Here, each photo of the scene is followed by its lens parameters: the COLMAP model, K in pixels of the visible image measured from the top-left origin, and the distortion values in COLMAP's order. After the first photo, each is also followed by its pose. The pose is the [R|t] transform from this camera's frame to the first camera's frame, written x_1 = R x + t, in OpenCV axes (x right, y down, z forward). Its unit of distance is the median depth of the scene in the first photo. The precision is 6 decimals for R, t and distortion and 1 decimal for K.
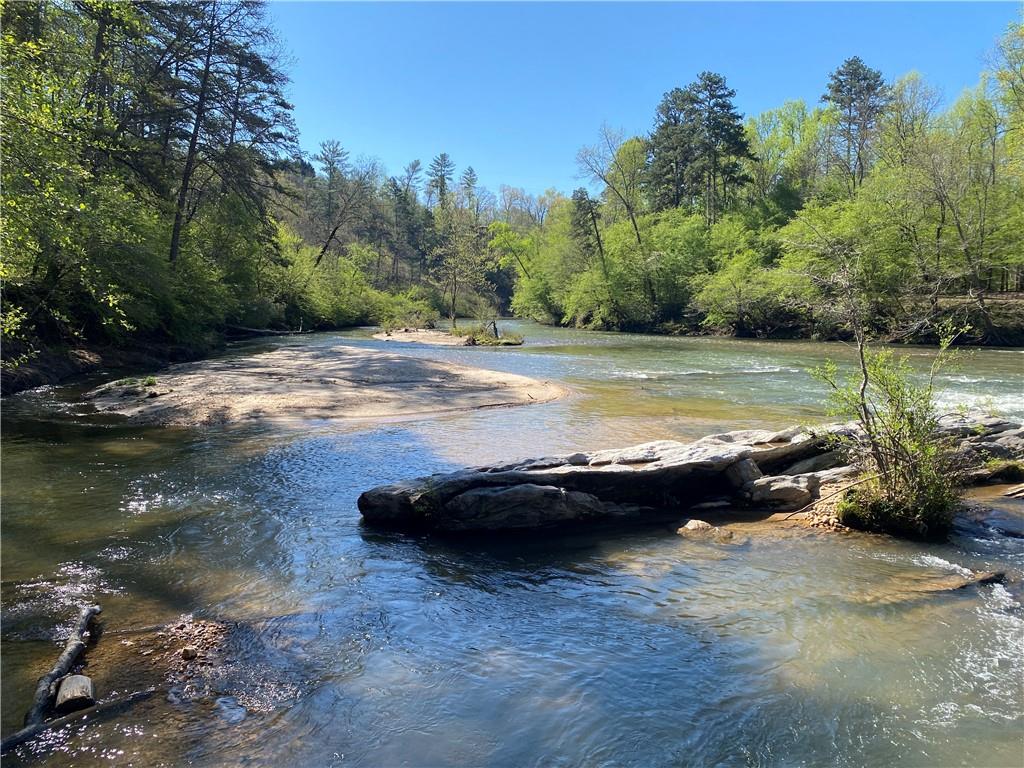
lens RADIAL K [[775.0, 0, 511.8], [0, 775.0, 388.9], [0, 0, 1]] dist [0.046028, -0.048206]
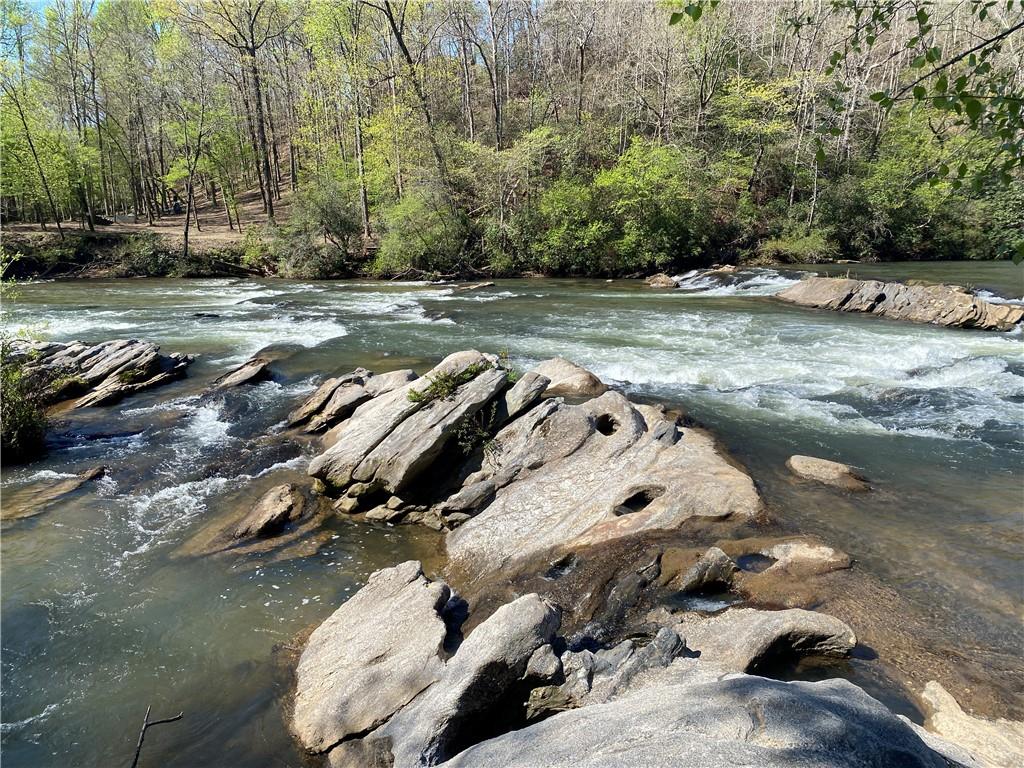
lens RADIAL K [[775.0, 0, 507.2], [0, 775.0, 386.2], [0, 0, 1]] dist [0.046028, -0.048206]
pose [[0.414648, -0.168657, 0.894216, -0.016062], [0.095644, 0.985309, 0.141488, 0.001040], [-0.904941, 0.026859, 0.424688, -0.004399]]
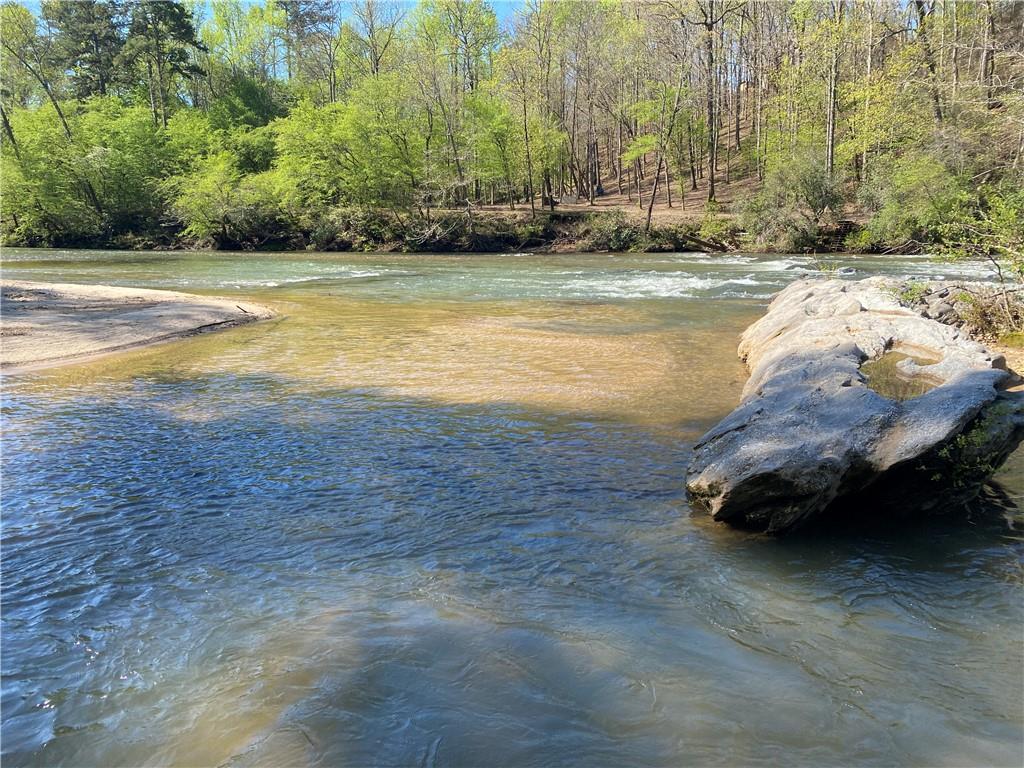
lens RADIAL K [[775.0, 0, 510.8], [0, 775.0, 380.0], [0, 0, 1]] dist [0.046028, -0.048206]
pose [[0.736400, -0.128457, 0.664239, -0.078351], [0.070977, 0.991060, 0.112972, 0.003565], [-0.672813, -0.036046, 0.738934, 0.106805]]
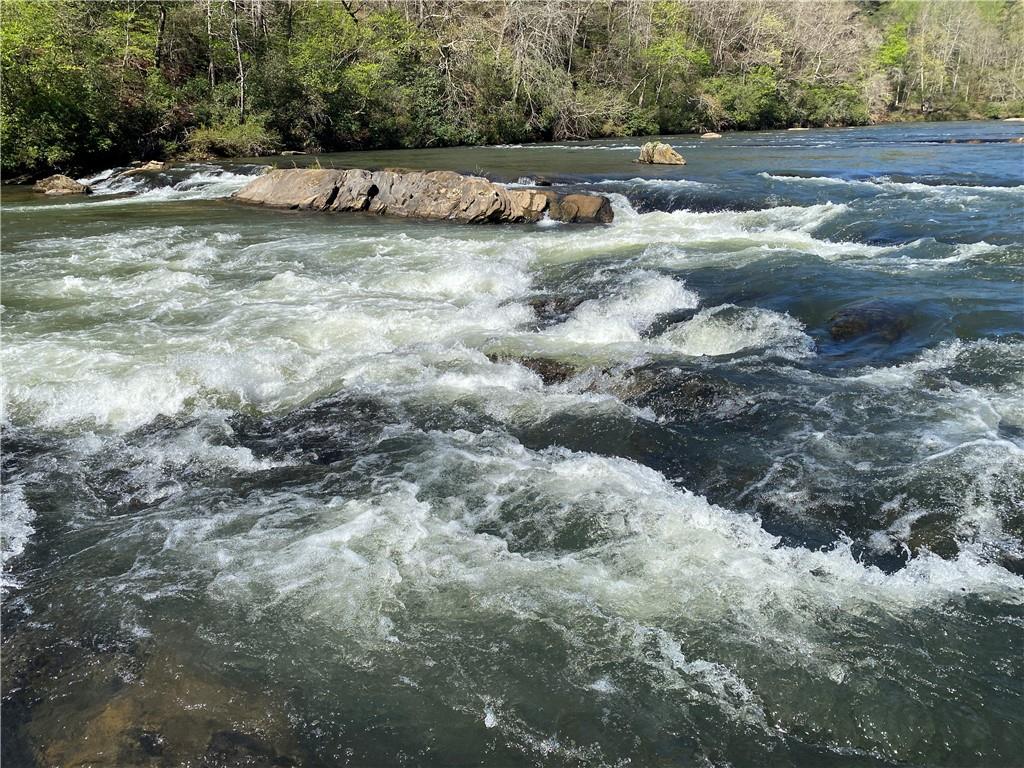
lens RADIAL K [[775.0, 0, 510.1], [0, 775.0, 382.7], [0, 0, 1]] dist [0.046028, -0.048206]
pose [[-0.268058, -0.289817, 0.918777, 0.082287], [0.121571, 0.935880, 0.330681, 0.005700], [-0.955702, 0.200338, -0.215637, 0.017562]]
